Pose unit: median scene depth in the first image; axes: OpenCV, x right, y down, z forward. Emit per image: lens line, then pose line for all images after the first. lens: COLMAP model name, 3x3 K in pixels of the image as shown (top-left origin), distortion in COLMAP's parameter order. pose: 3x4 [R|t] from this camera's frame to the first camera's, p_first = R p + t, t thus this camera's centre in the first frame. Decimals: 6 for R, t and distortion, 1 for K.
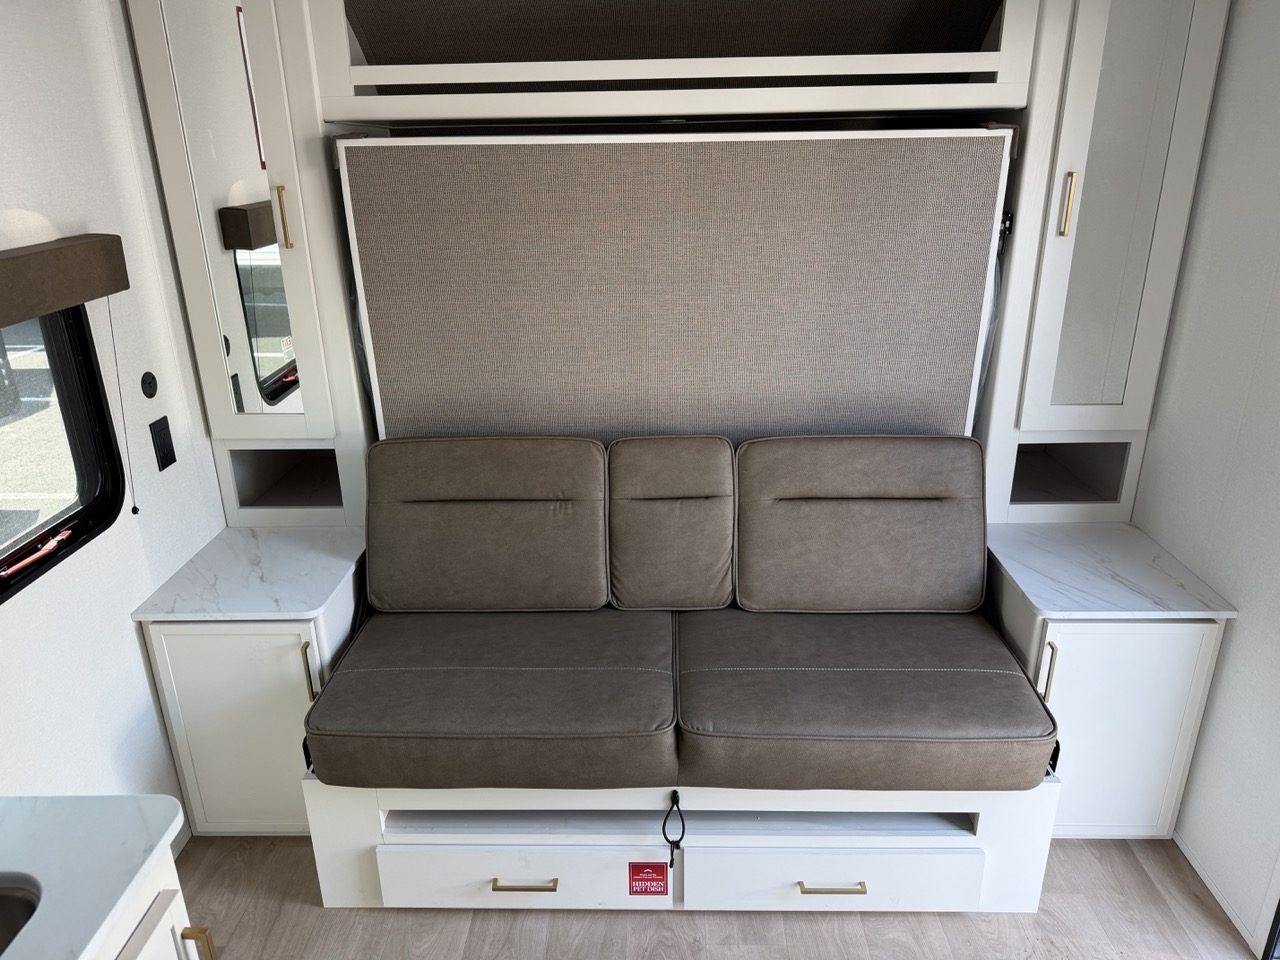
lens RADIAL K [[906.2, 0, 629.6], [0, 906.2, 480.0], [0, 0, 1]] dist [0.038747, -0.058927]
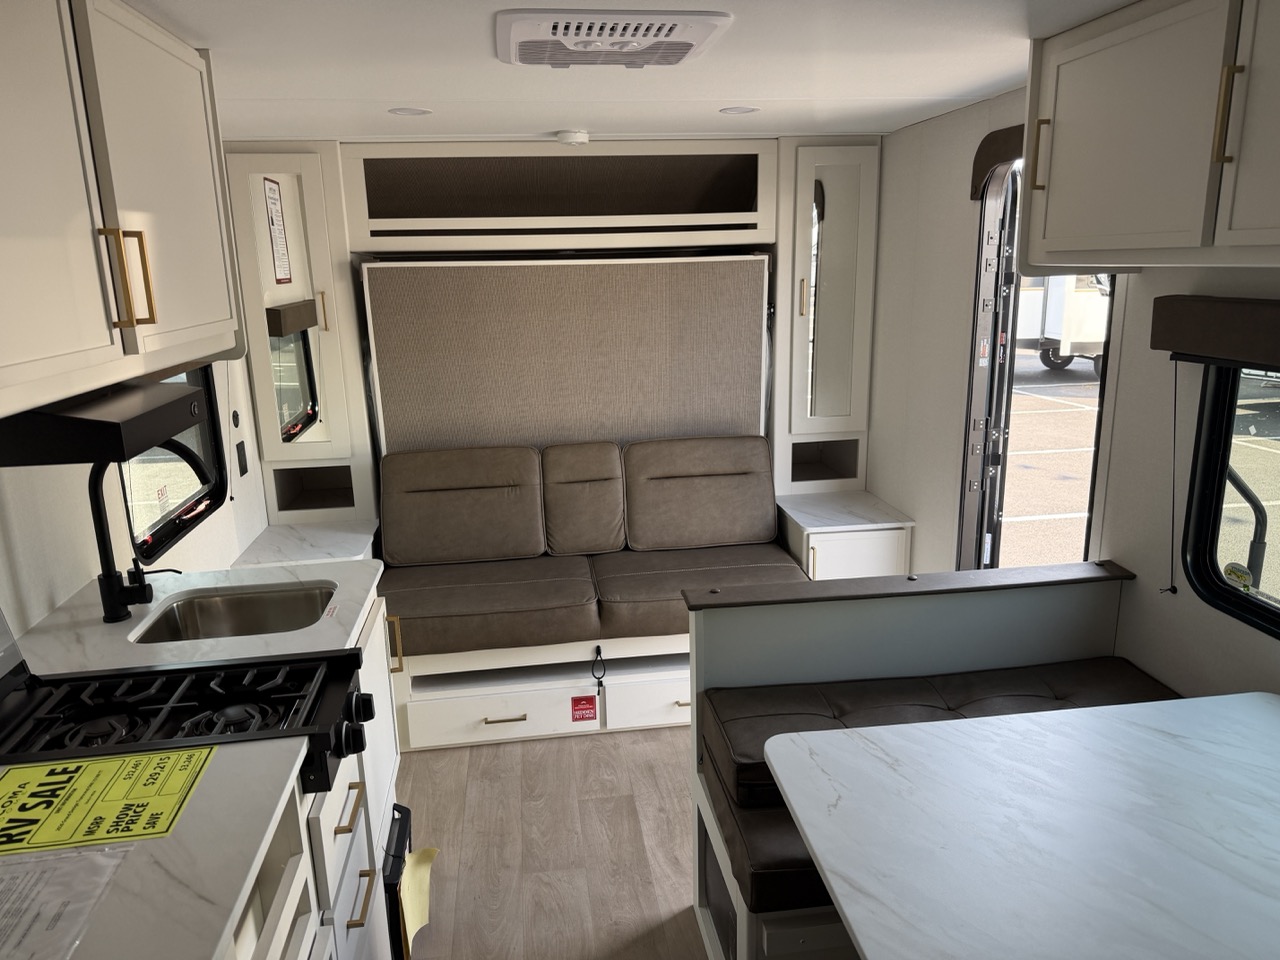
lens RADIAL K [[906.2, 0, 644.2], [0, 906.2, 486.2], [0, 0, 1]] dist [0.038747, -0.058927]
pose [[0.986064, -0.045328, 0.160071, -0.104947], [0.064545, 0.991035, -0.116975, 0.228786], [-0.153333, 0.125677, 0.980150, -0.579986]]
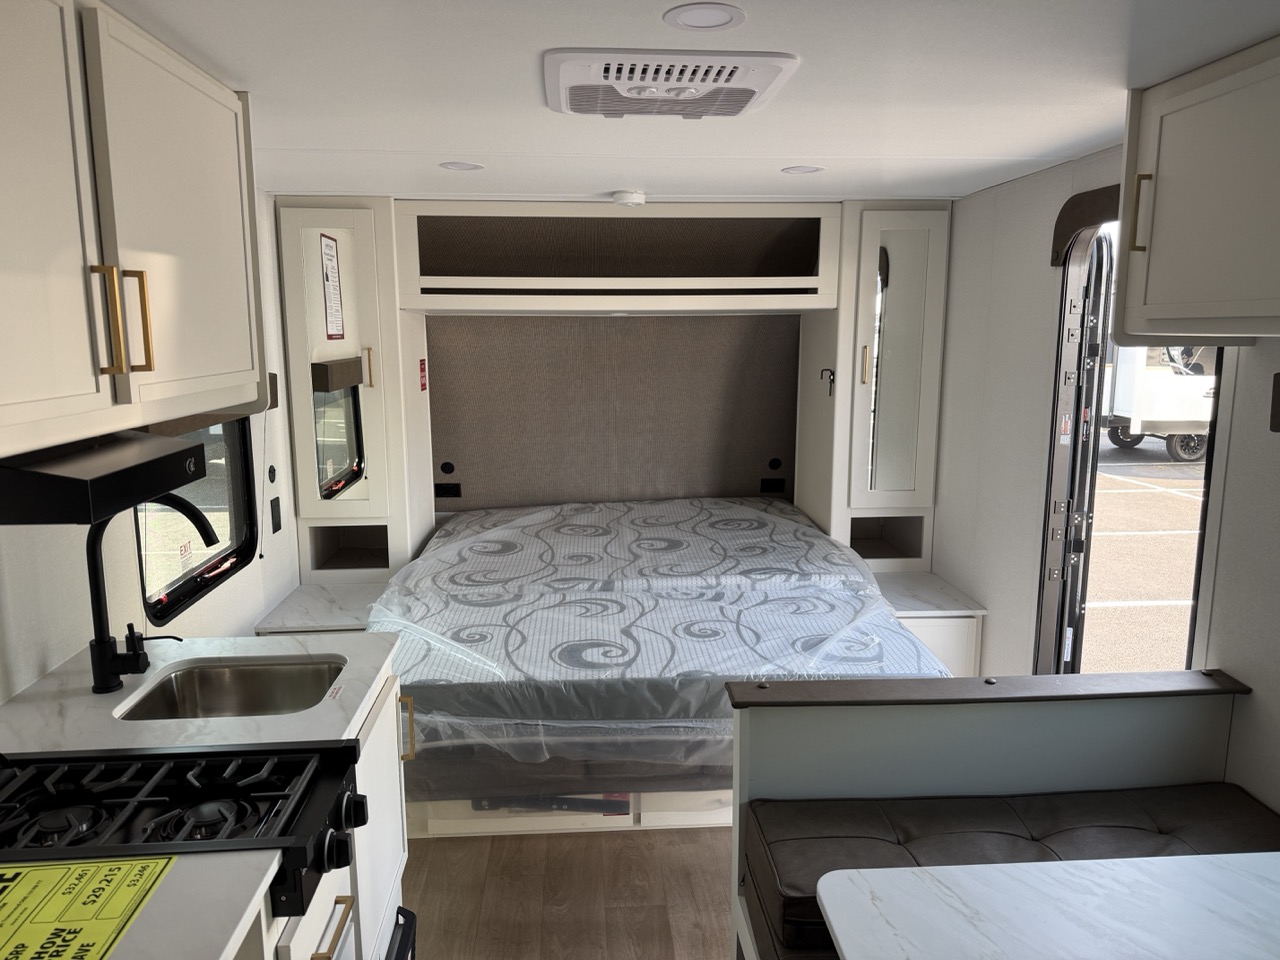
lens RADIAL K [[906.2, 0, 642.0], [0, 906.2, 475.6], [0, 0, 1]] dist [0.038747, -0.058927]
pose [[0.994754, 0.000457, 0.102300, -0.083189], [0.020180, 0.979463, -0.200613, 0.206283], [-0.100290, 0.201625, 0.974315, -0.496857]]
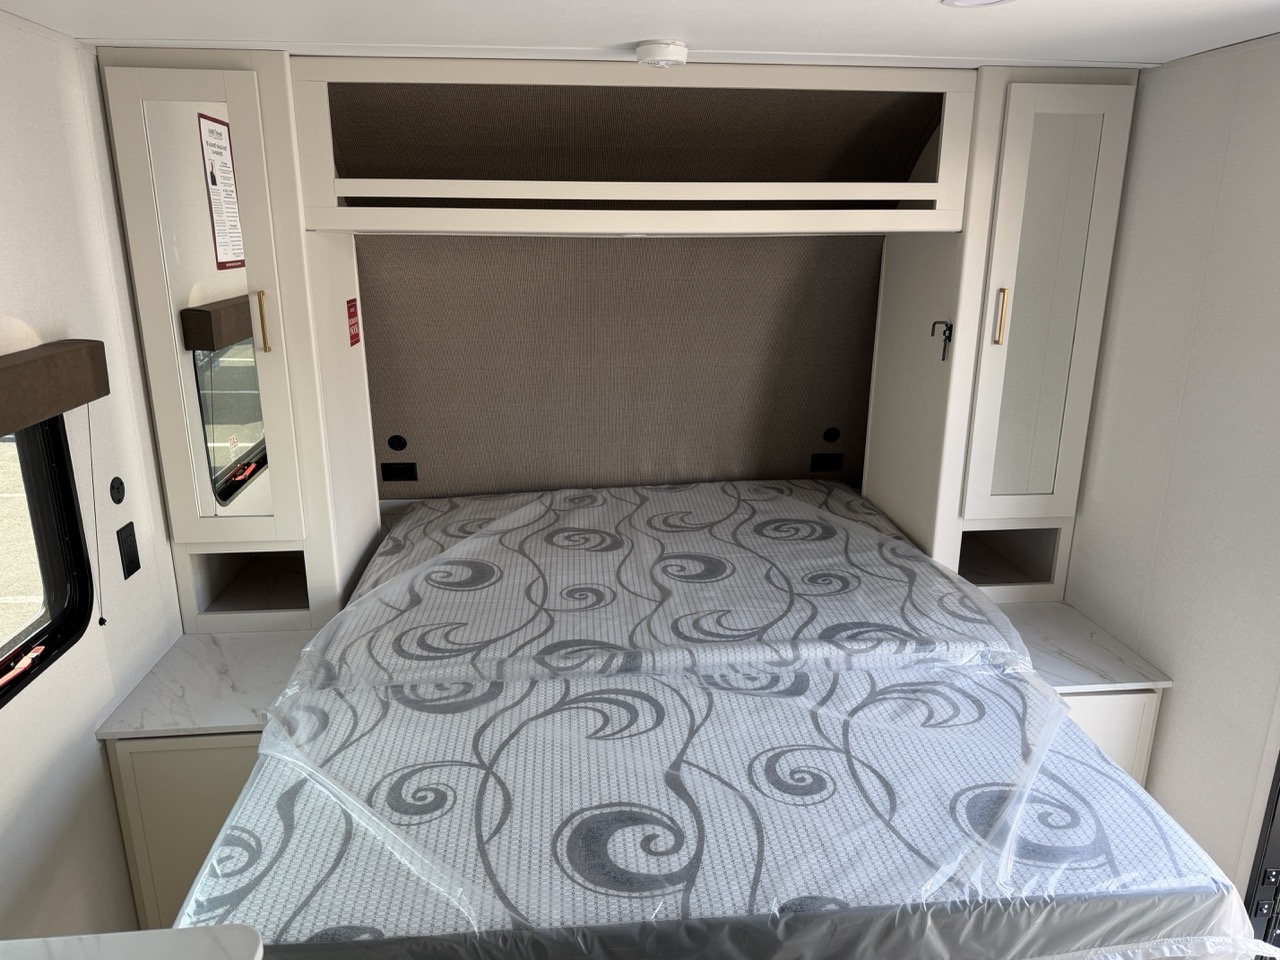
lens RADIAL K [[906.2, 0, 640.3], [0, 906.2, 484.4], [0, 0, 1]] dist [0.038747, -0.058927]
pose [[0.991837, -0.014521, 0.126681, -0.099086], [0.025624, 0.995926, -0.086462, -0.012664], [-0.124909, 0.089002, 0.988168, -0.027383]]
